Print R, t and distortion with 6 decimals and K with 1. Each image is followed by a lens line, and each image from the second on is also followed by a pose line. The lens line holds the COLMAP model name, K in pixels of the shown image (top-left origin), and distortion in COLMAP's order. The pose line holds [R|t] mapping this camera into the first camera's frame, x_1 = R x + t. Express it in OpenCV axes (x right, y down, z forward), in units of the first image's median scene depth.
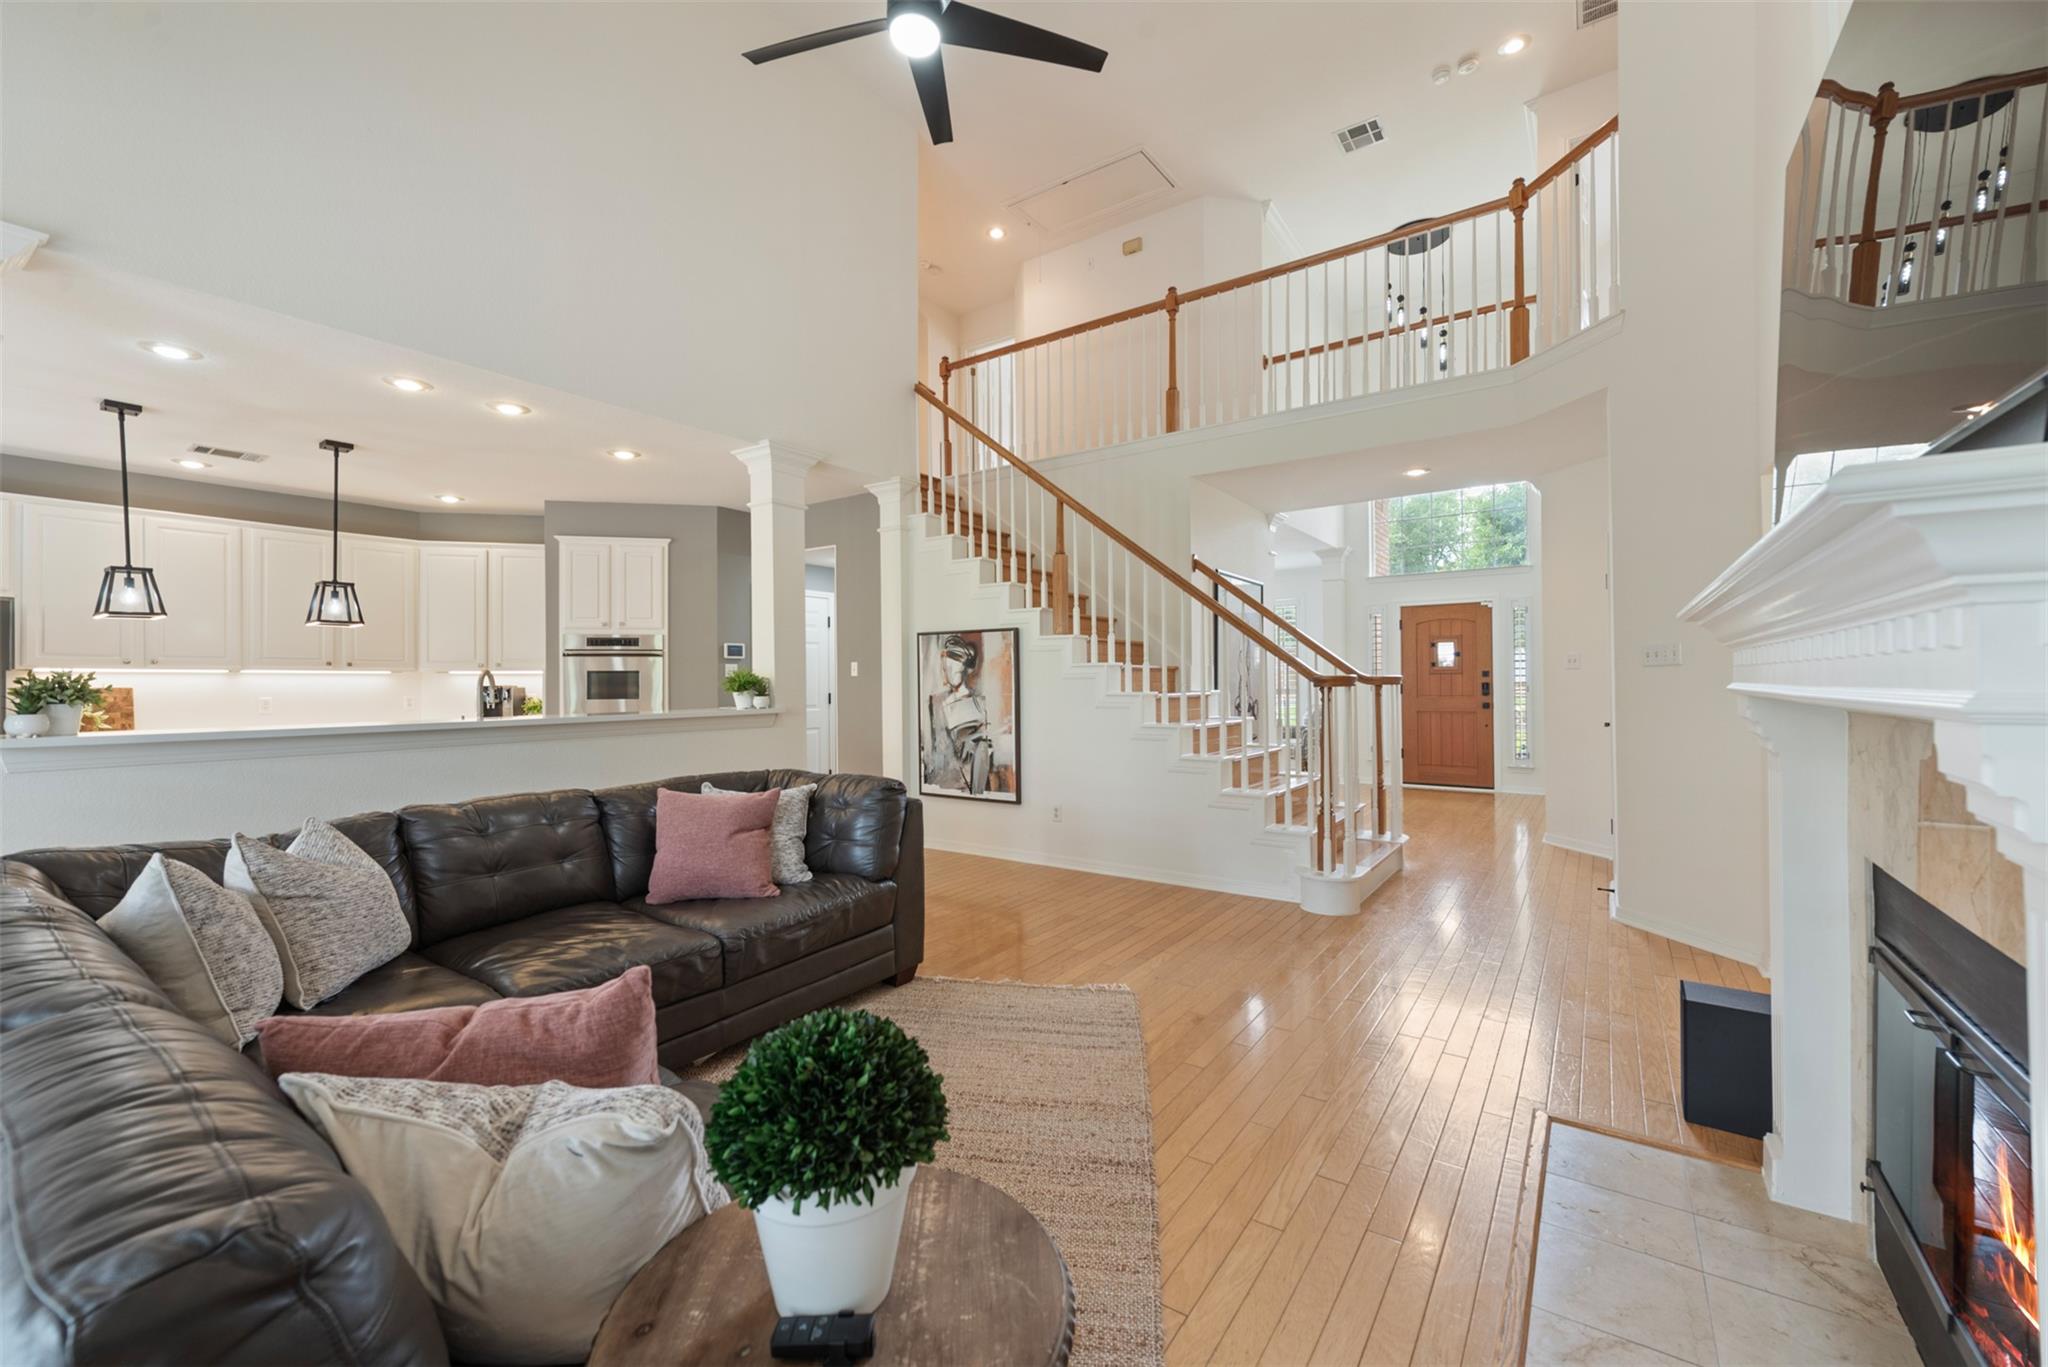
lens RADIAL K [[833.7, 0, 1030.4], [0, 833.7, 686.5], [0, 0, 1]] dist [0.009276, -0.000578]
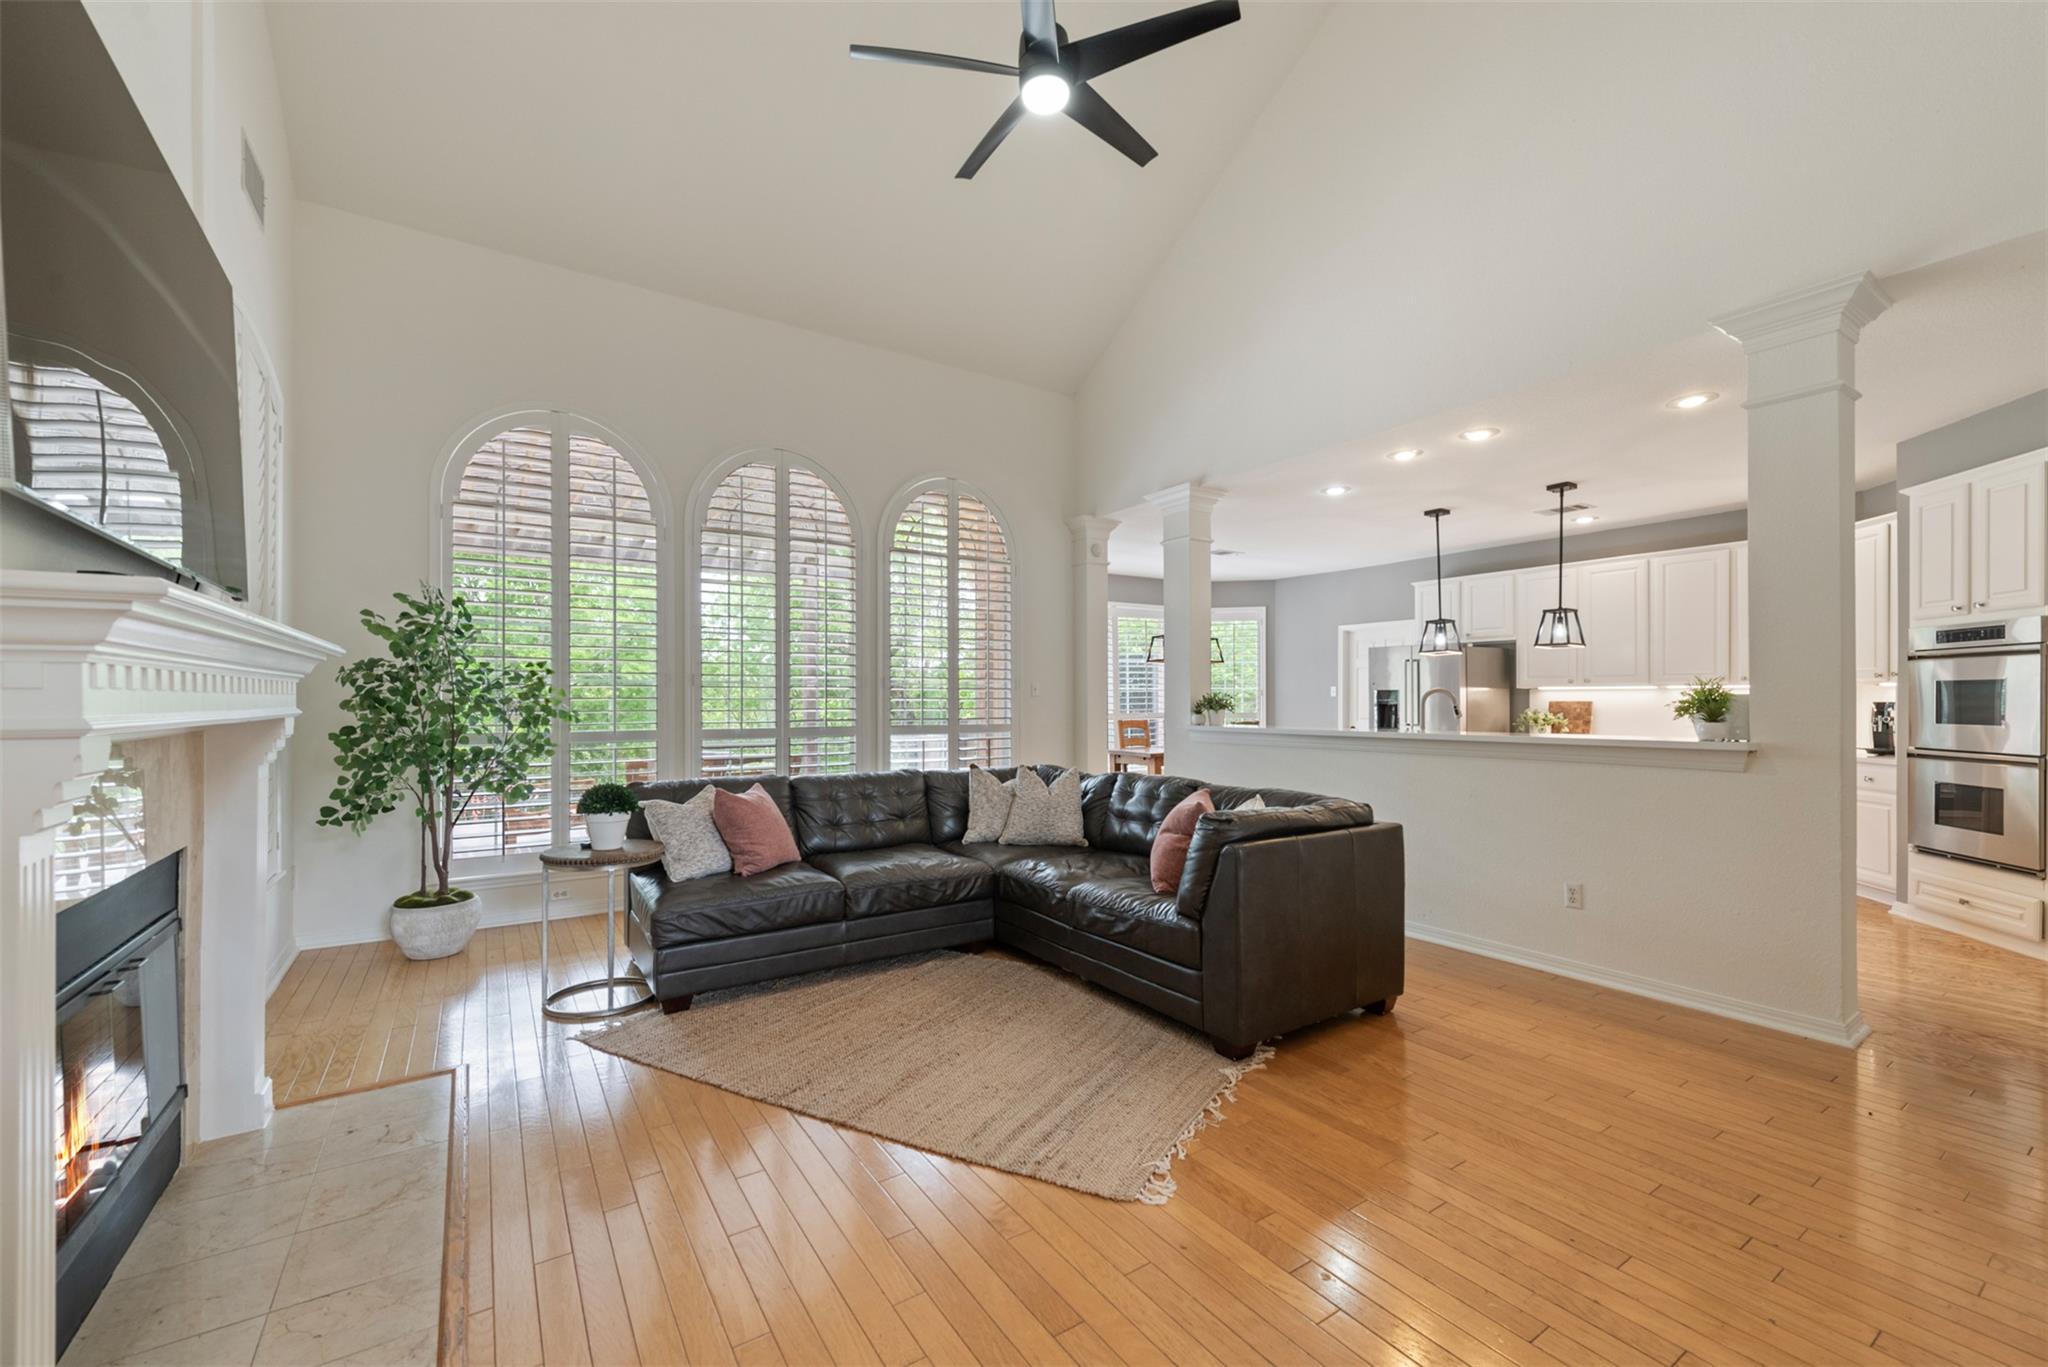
lens RADIAL K [[833.7, 0, 1028.3], [0, 833.7, 697.4], [0, 0, 1]] dist [0.009276, -0.000578]
pose [[-0.367257, 0.004540, -0.930108, 0.432743], [-0.001076, 0.999985, 0.005306, -0.009924], [0.930119, 0.002950, -0.367247, 0.678592]]
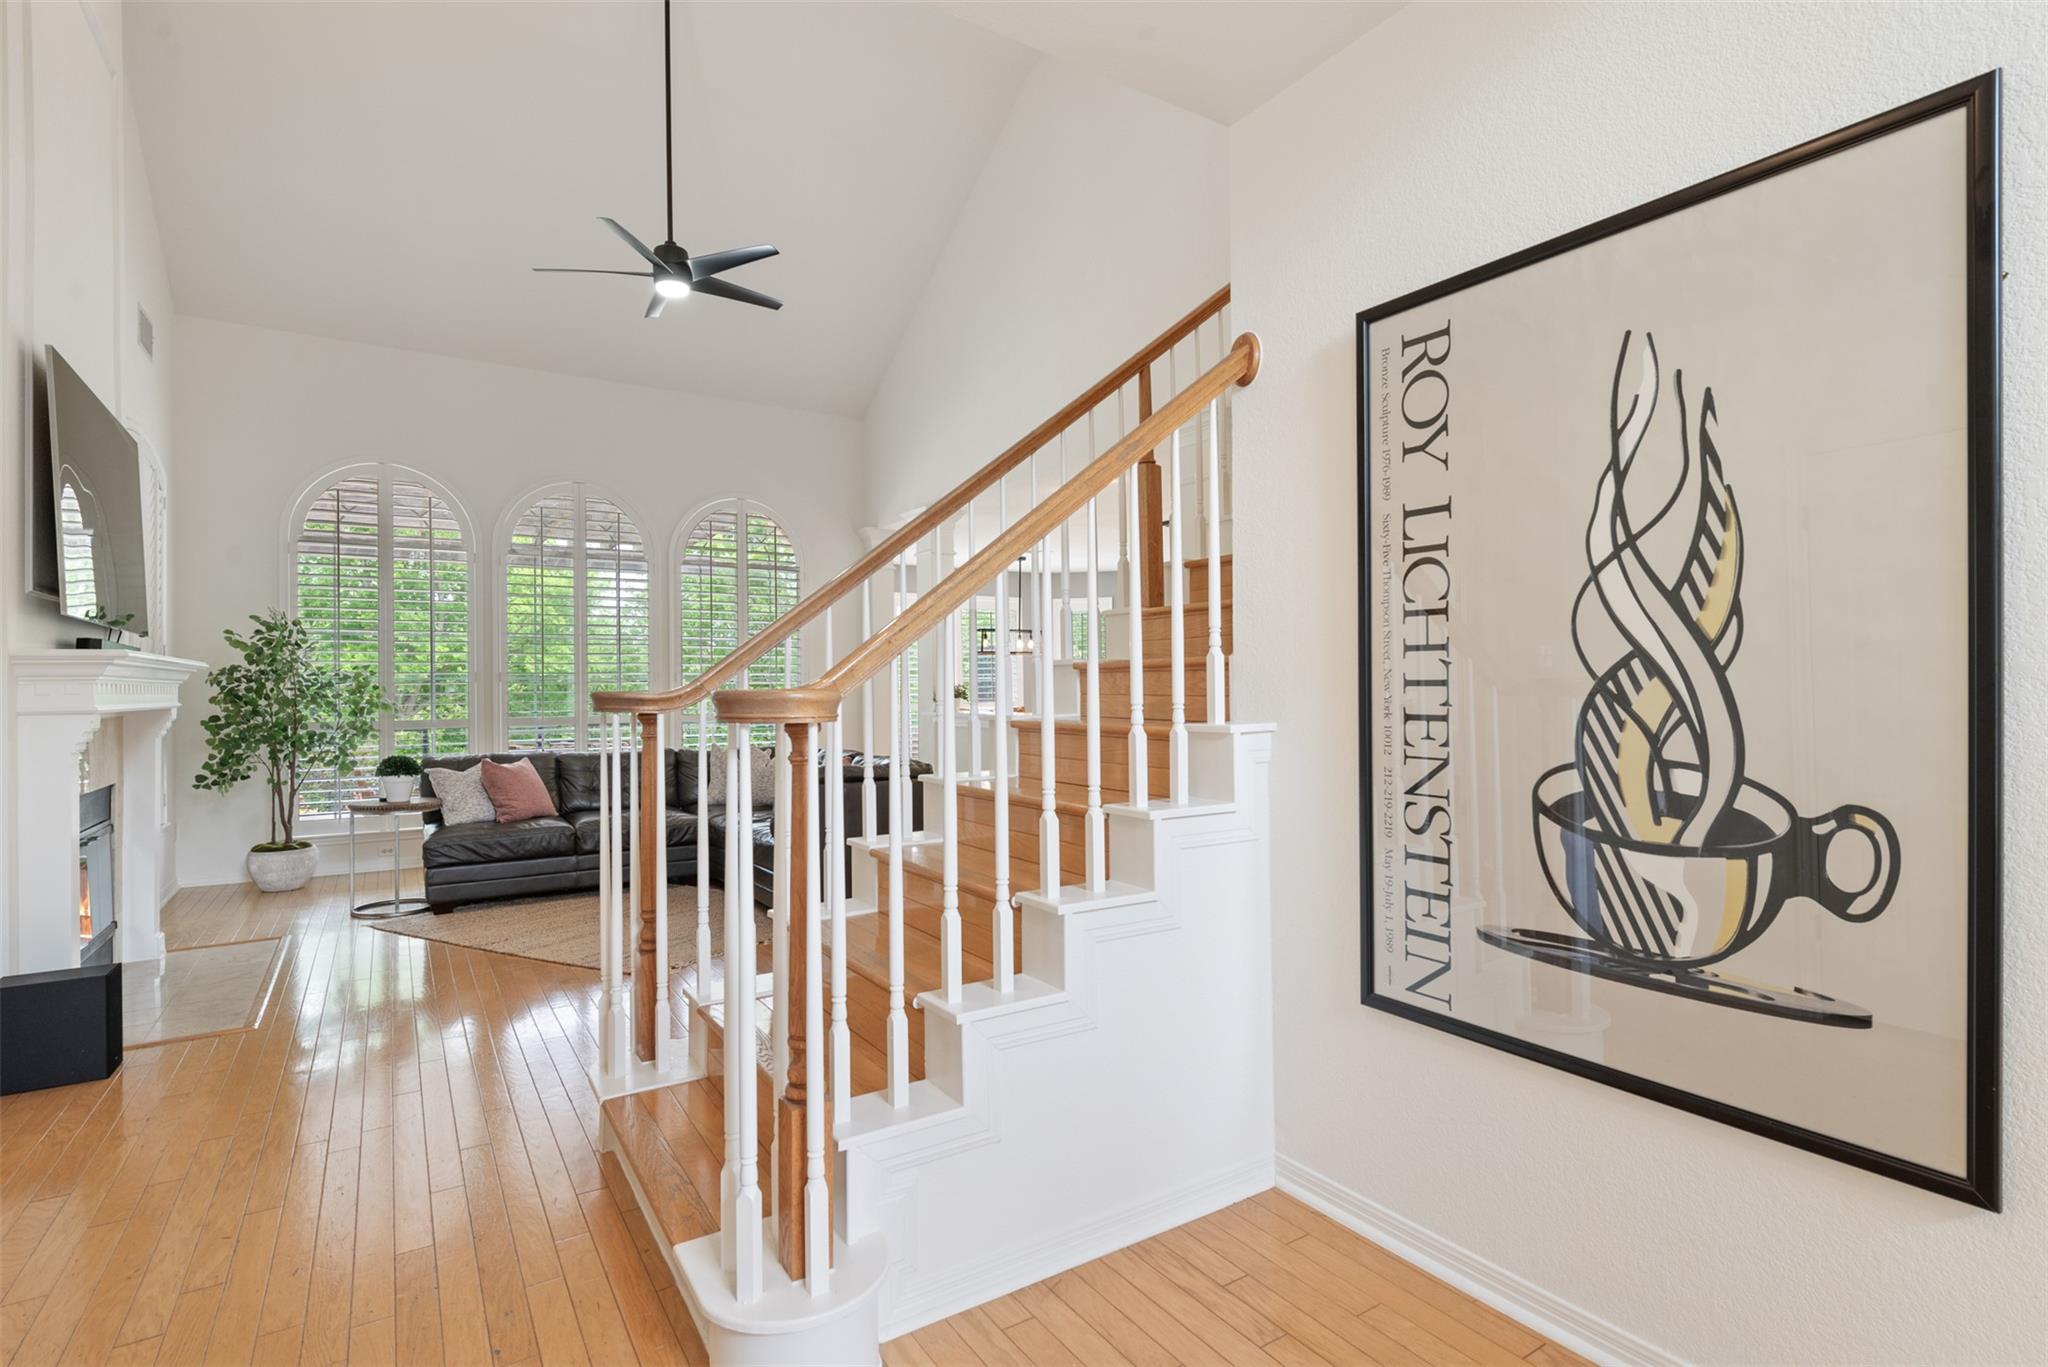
lens RADIAL K [[1001.6, 0, 1036.4], [0, 1001.6, 683.1], [0, 0, 1]] dist [0.008354, -0.001340]
pose [[-0.376076, 0.005646, -0.926572, 0.633692], [0.006759, 0.999972, 0.003350, -0.014659], [0.926564, -0.005003, -0.376104, 1.063755]]
